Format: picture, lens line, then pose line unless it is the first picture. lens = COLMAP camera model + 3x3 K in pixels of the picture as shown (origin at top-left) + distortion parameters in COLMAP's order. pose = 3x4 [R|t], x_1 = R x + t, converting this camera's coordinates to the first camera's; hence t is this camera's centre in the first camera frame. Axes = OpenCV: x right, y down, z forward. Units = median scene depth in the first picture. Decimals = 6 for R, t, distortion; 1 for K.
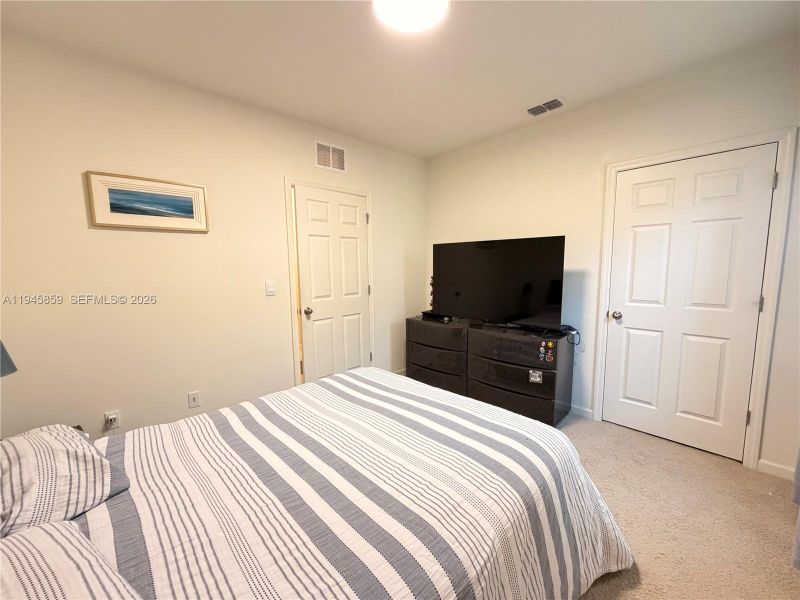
lens RADIAL K [[317.9, 0, 396.6], [0, 317.9, 300.2], [0, 0, 1]] dist [0.000679, -0.000214]
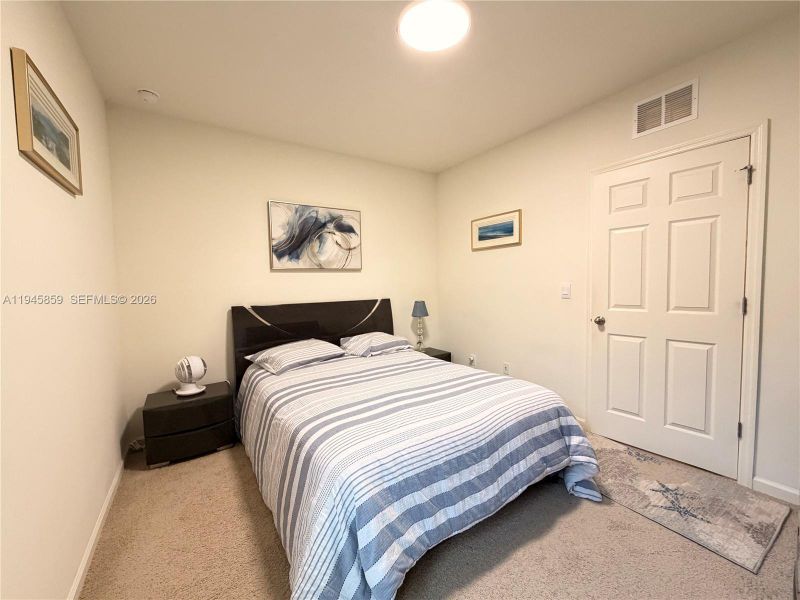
lens RADIAL K [[317.9, 0, 396.6], [0, 317.9, 300.2], [0, 0, 1]] dist [0.000679, -0.000214]
pose [[-0.186503, 0.088557, -0.978455, 0.799253], [-0.073801, 0.991852, 0.103837, -0.082369], [0.979678, 0.091577, -0.178448, 0.752525]]
